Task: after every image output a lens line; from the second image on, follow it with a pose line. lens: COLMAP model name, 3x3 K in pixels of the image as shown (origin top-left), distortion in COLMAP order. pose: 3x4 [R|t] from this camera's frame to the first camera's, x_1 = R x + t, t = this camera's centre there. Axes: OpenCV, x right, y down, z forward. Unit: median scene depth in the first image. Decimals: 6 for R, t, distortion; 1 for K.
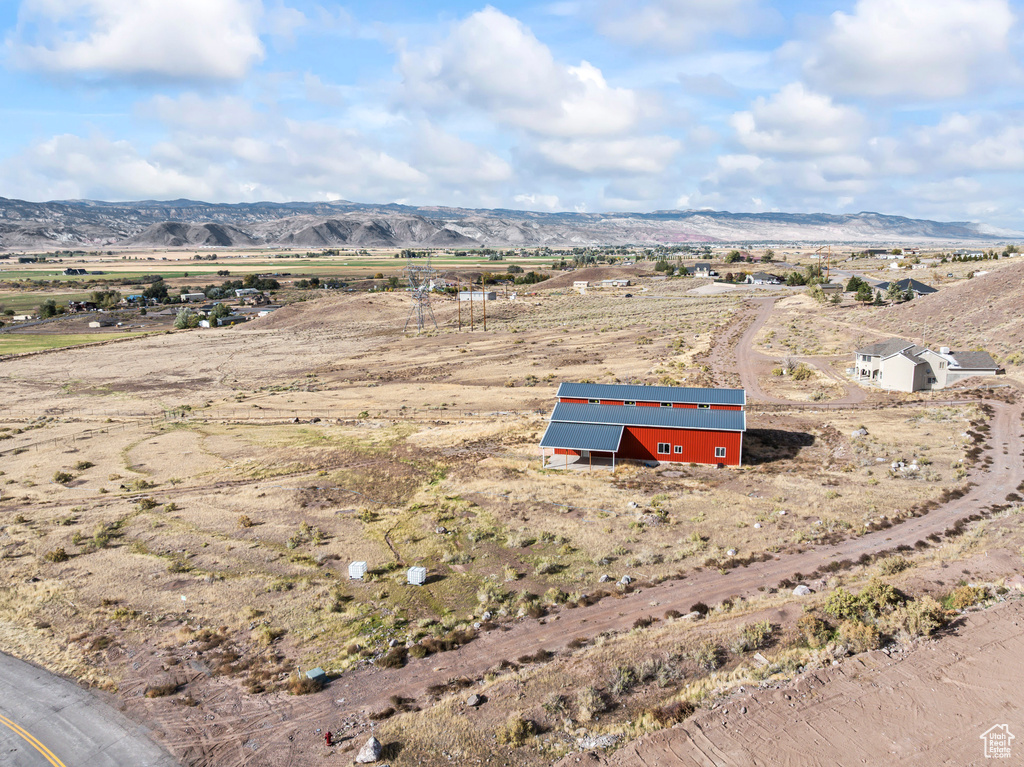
lens RADIAL K [[732.1, 0, 514.0], [0, 732.1, 388.2], [0, 0, 1]] dist [-0.036468, -0.006528]
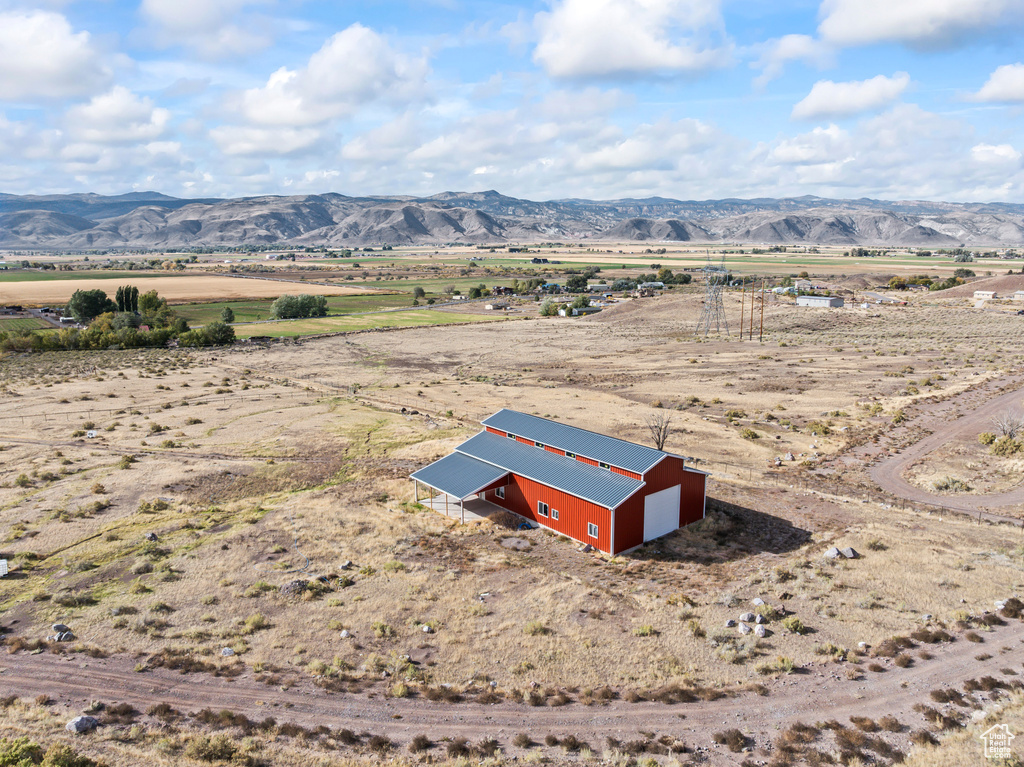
lens RADIAL K [[719.0, 0, 514.6], [0, 719.0, 376.5], [0, 0, 1]] dist [-0.036101, -0.000024]
pose [[0.817324, 0.113000, -0.564990, 0.355026], [-0.116711, 0.992721, 0.029711, -0.046296], [0.564235, 0.041657, 0.824563, 0.203270]]
